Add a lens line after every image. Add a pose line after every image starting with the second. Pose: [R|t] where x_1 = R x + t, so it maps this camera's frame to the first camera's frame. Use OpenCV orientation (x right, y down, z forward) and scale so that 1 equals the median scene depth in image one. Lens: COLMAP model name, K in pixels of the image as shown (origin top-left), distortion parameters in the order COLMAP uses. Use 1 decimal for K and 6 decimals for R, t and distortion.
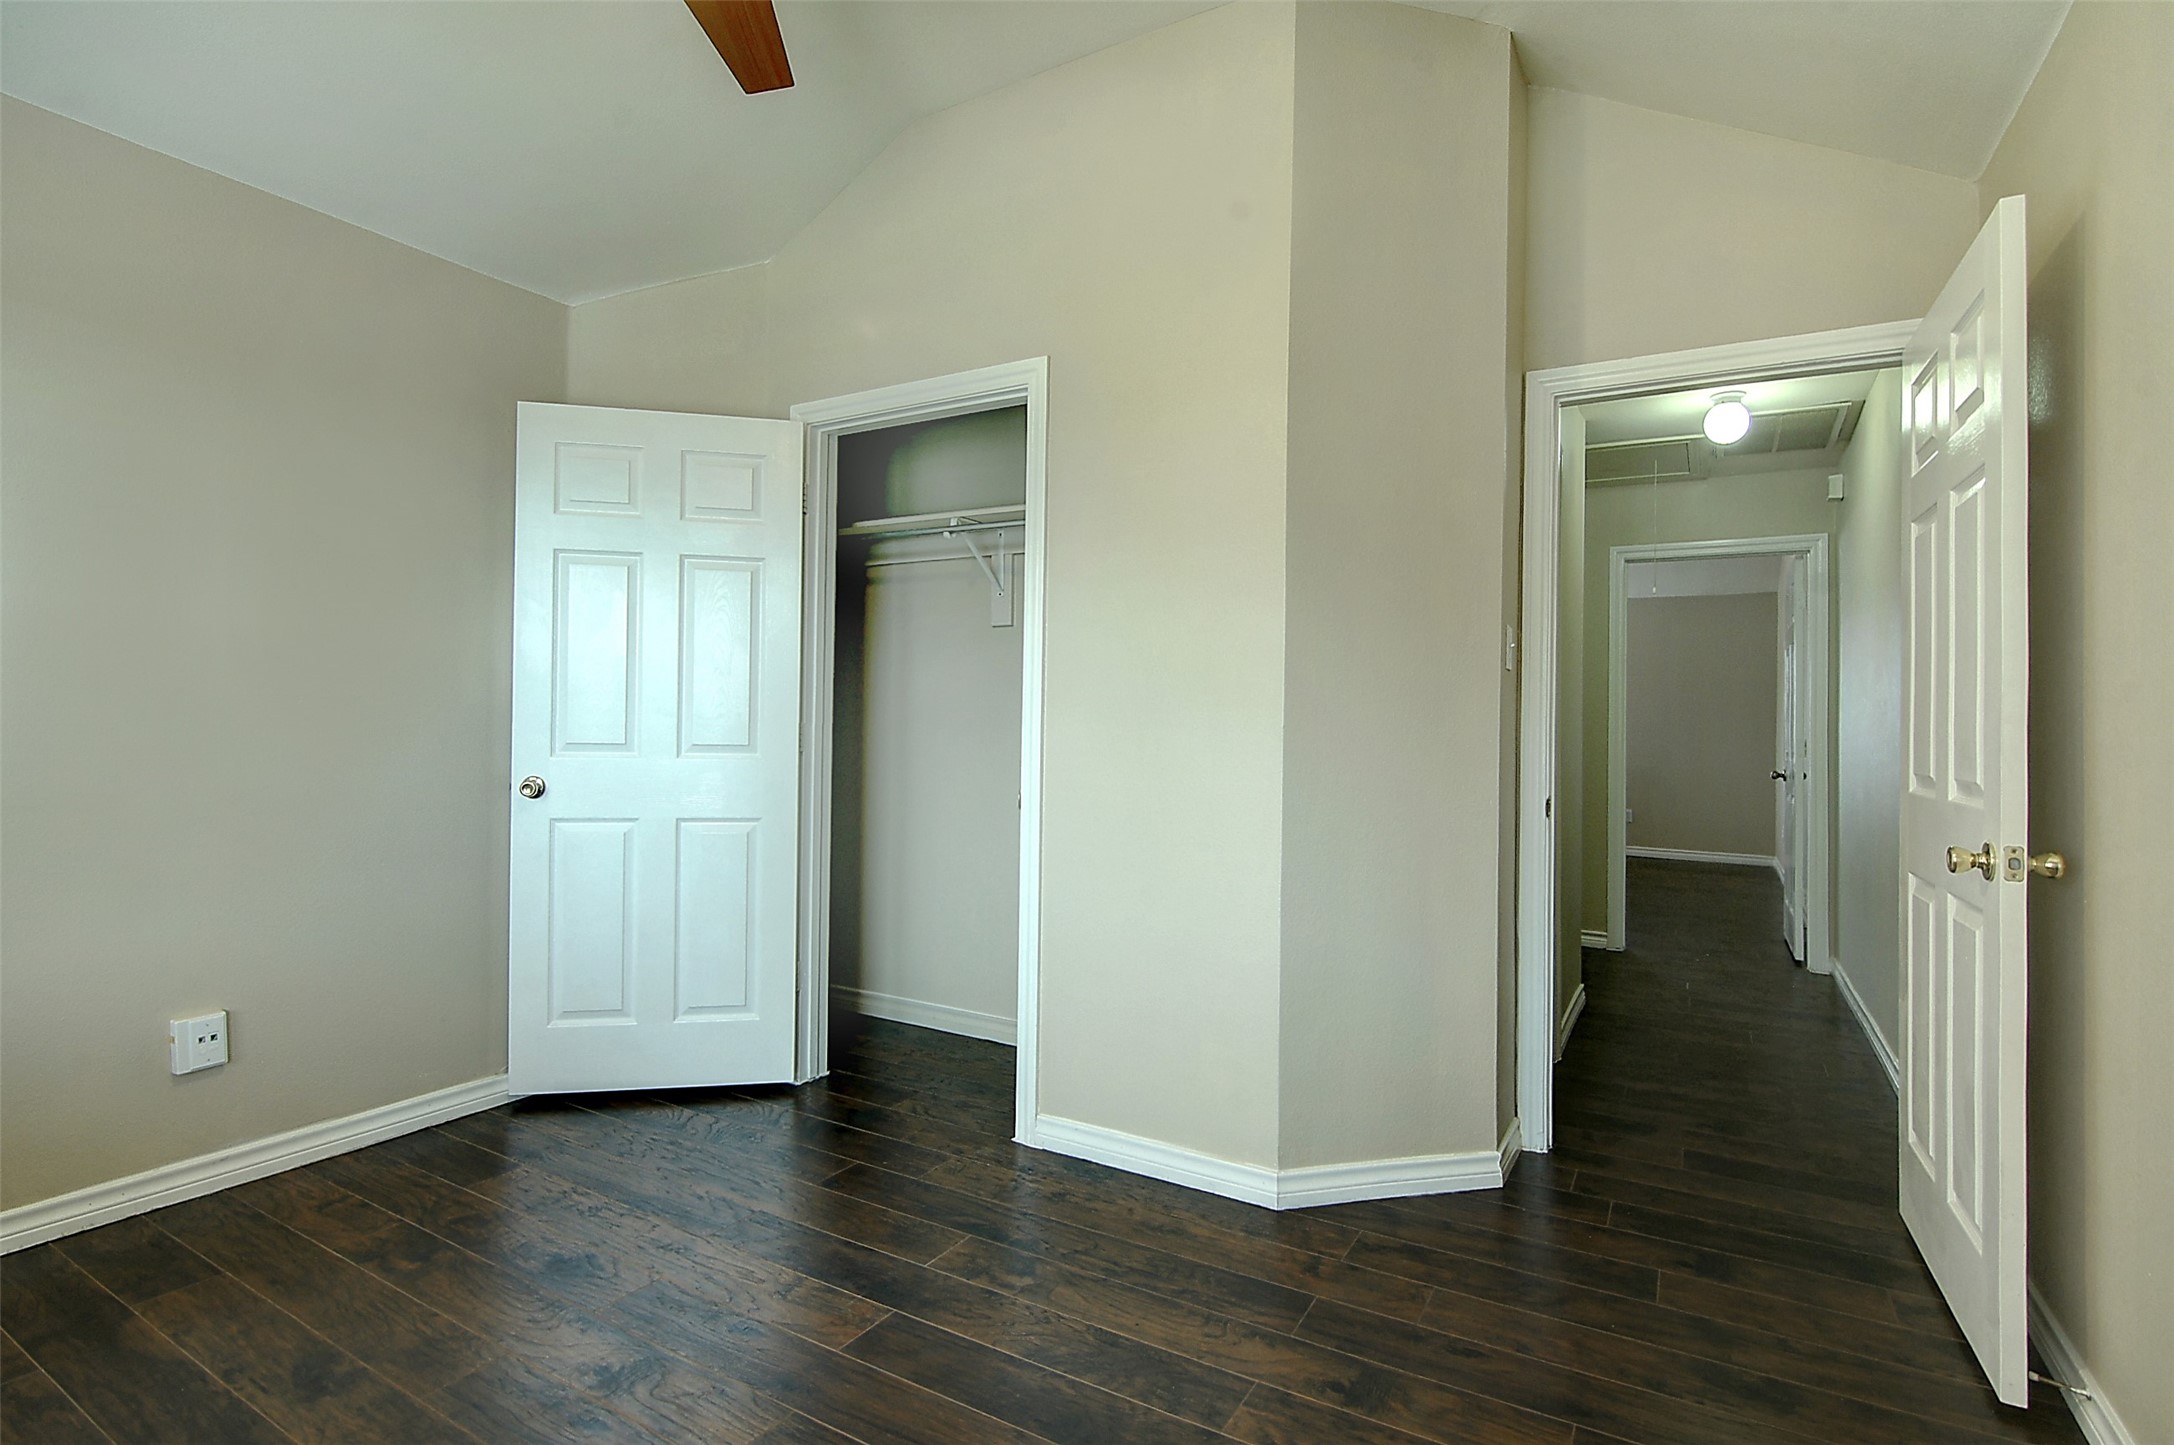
lens RADIAL K [[1052.3, 0, 1084.7], [0, 1052.3, 731.0], [0, 0, 1]] dist [-0.013981, -0.005092]
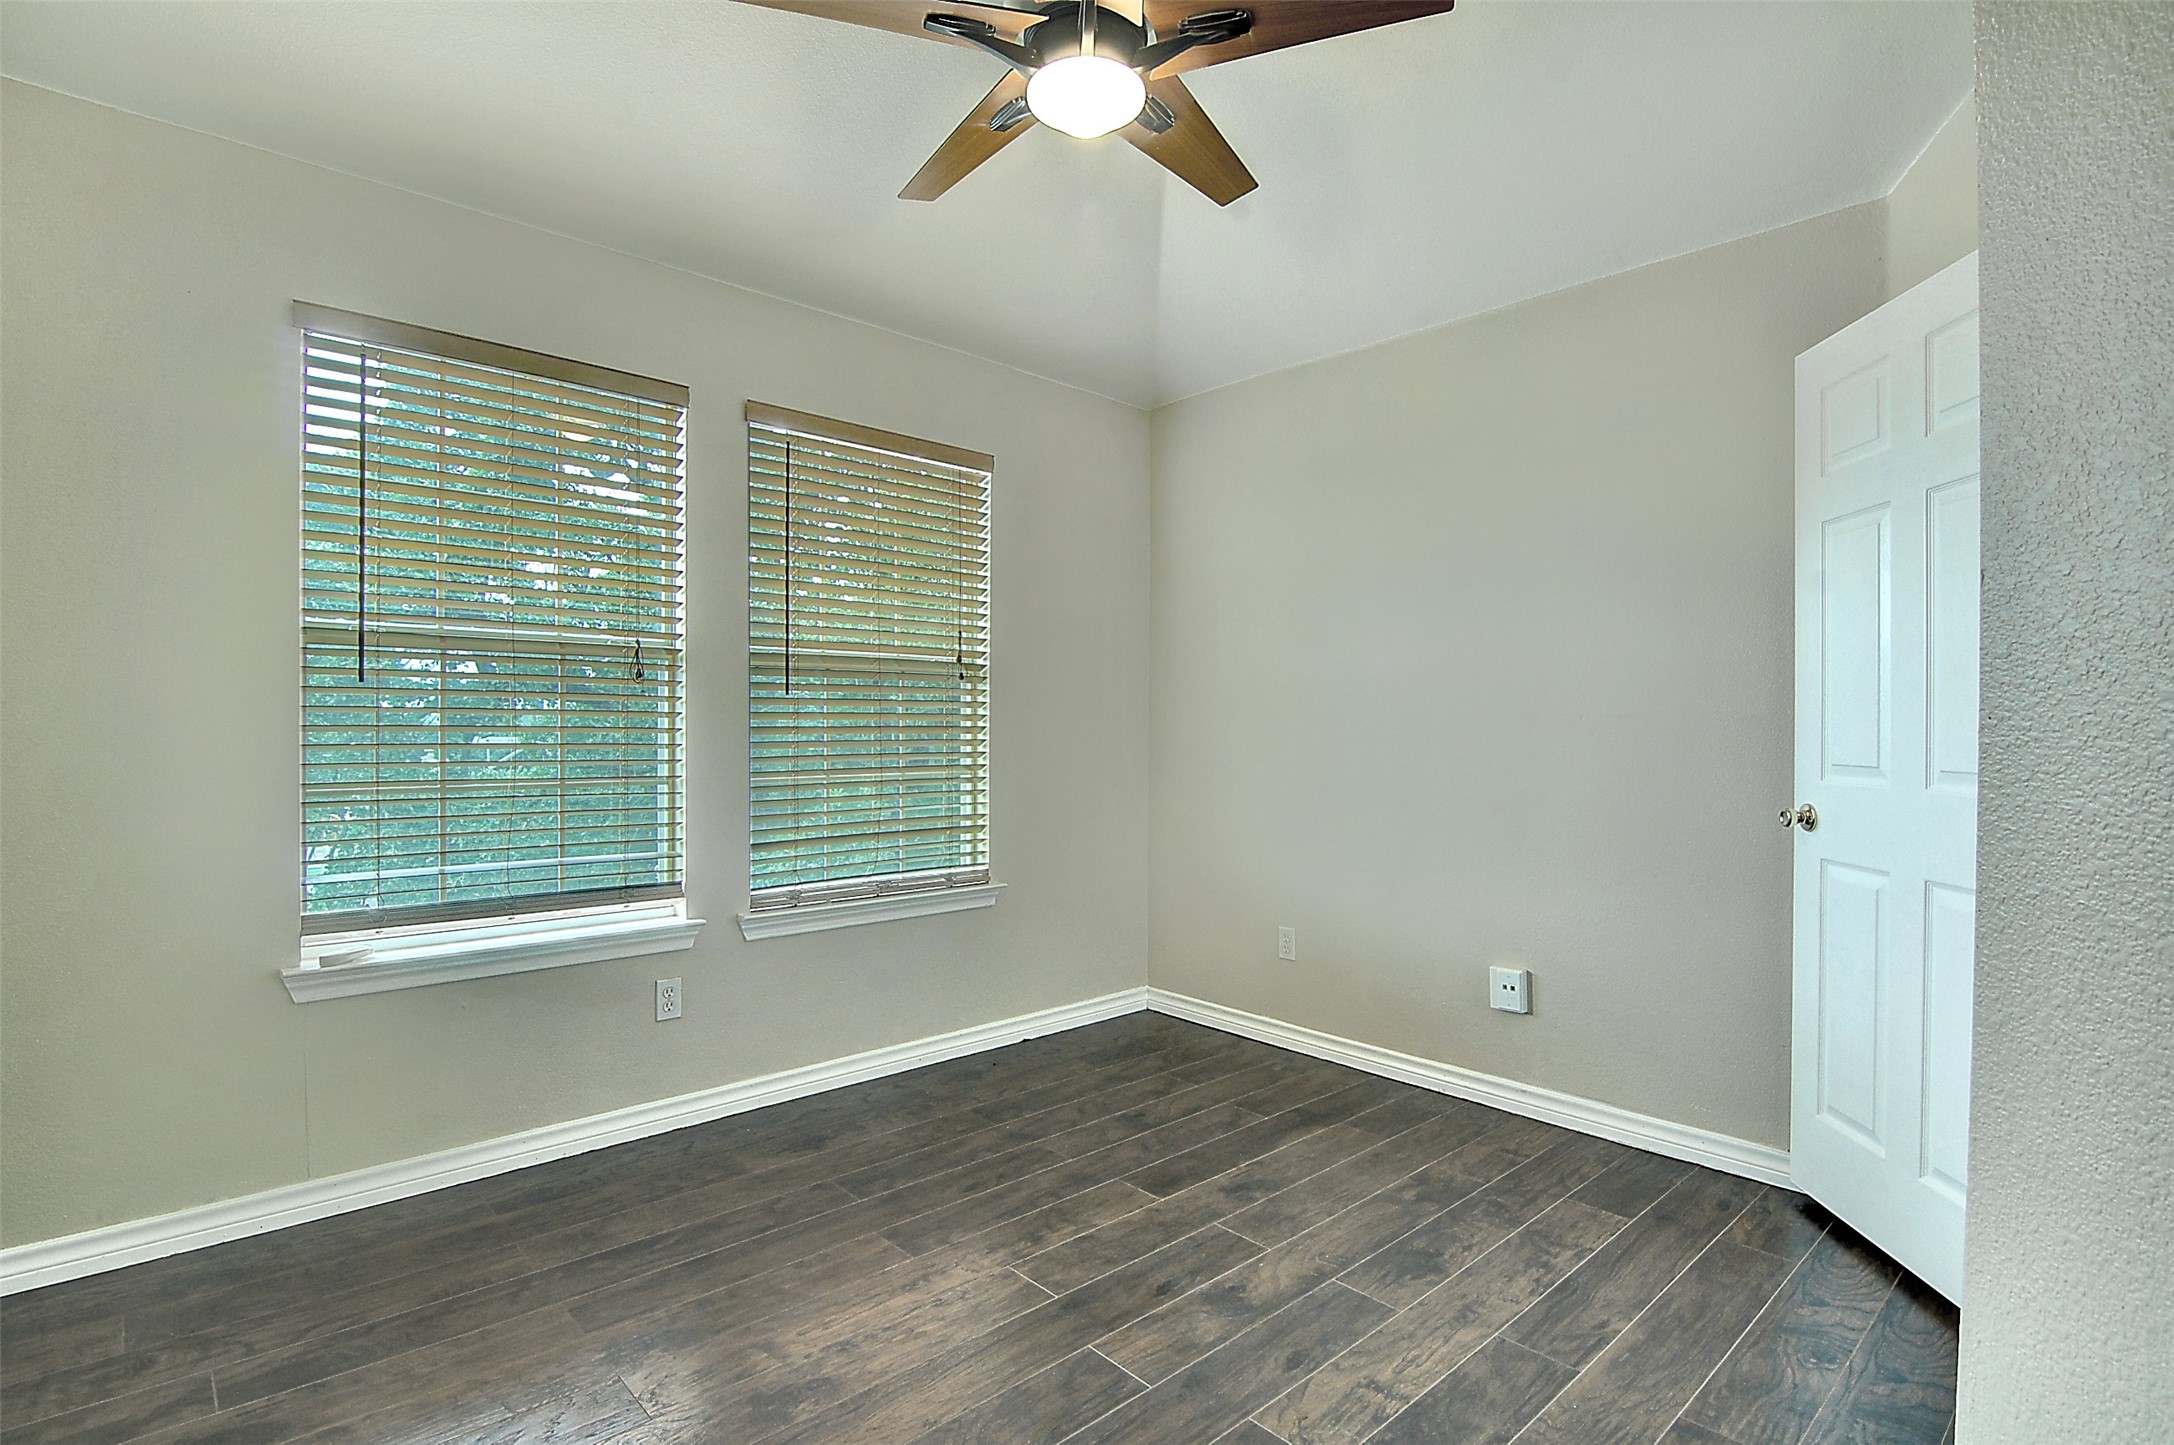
lens RADIAL K [[1052.3, 0, 1084.7], [0, 1052.3, 731.0], [0, 0, 1]] dist [-0.013981, -0.005092]
pose [[-0.296792, -0.012411, -0.954861, 0.529681], [-0.014624, 0.999857, -0.008450, 0.001680], [0.954830, 0.011456, -0.296932, 0.875882]]
